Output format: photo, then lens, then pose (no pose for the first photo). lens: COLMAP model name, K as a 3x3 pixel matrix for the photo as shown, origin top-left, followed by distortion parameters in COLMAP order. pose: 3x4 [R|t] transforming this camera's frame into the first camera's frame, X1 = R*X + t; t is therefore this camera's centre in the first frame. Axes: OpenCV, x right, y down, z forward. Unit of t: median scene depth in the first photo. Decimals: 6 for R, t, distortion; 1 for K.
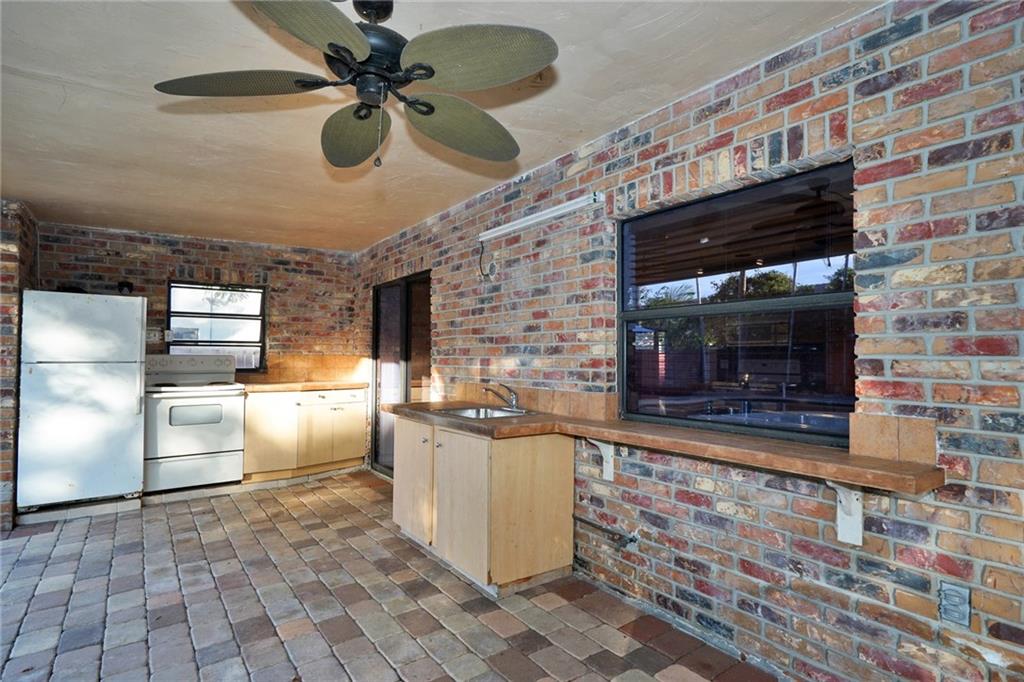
lens RADIAL K [[521.9, 0, 518.0], [0, 521.9, 335.8], [0, 0, 1]] dist [0.006694, -0.000103]
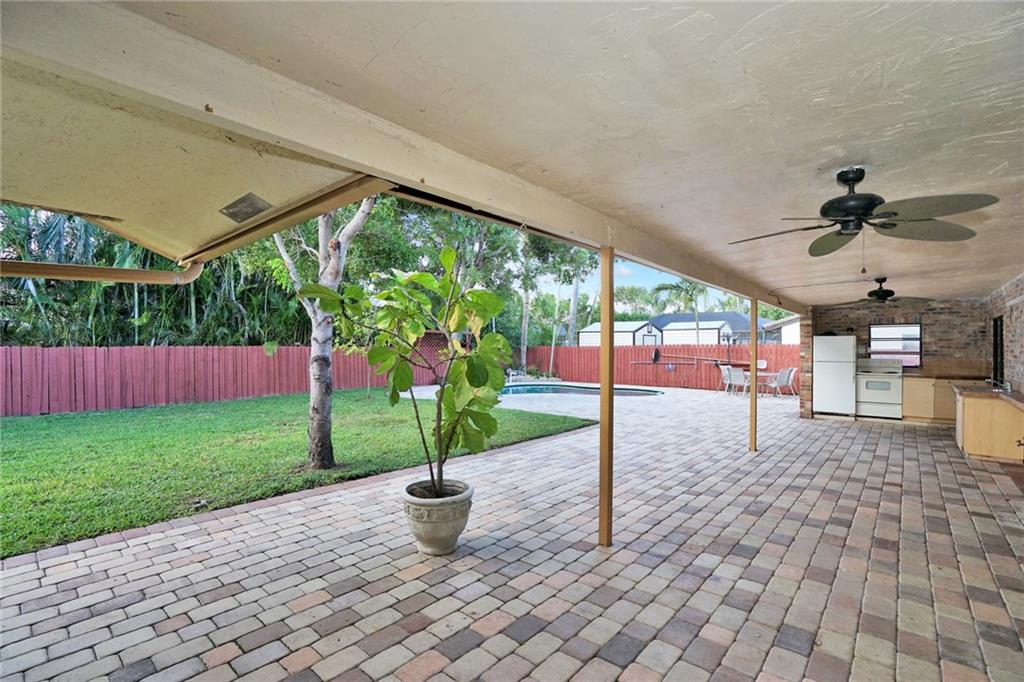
lens RADIAL K [[467.2, 0, 521.5], [0, 467.2, 358.1], [0, 0, 1]] dist [-0.013052, 0.003310]
pose [[0.244875, 0.021940, -0.969306, 0.868641], [0.035452, 0.998873, 0.031565, -0.078945], [0.968906, -0.042093, 0.243821, -0.895796]]
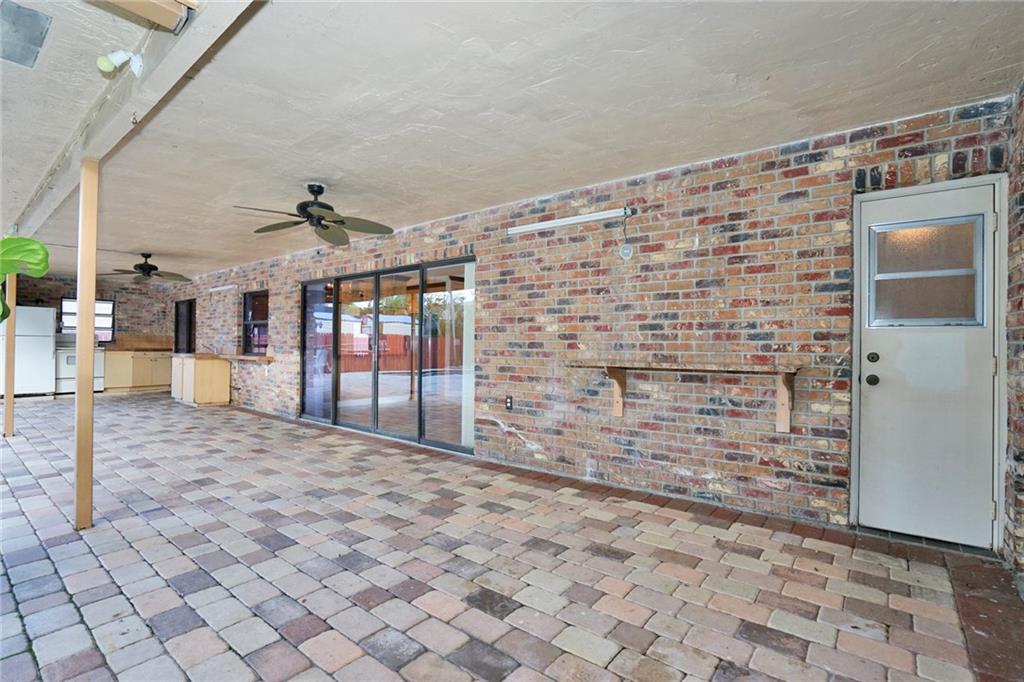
lens RADIAL K [[467.2, 0, 502.4], [0, 467.2, 343.3], [0, 0, 1]] dist [-0.013052, 0.003310]
pose [[0.969209, 0.011761, 0.245957, 0.592263], [-0.021236, 0.999129, 0.035907, -0.027693], [-0.245320, -0.040024, 0.968616, -1.240930]]
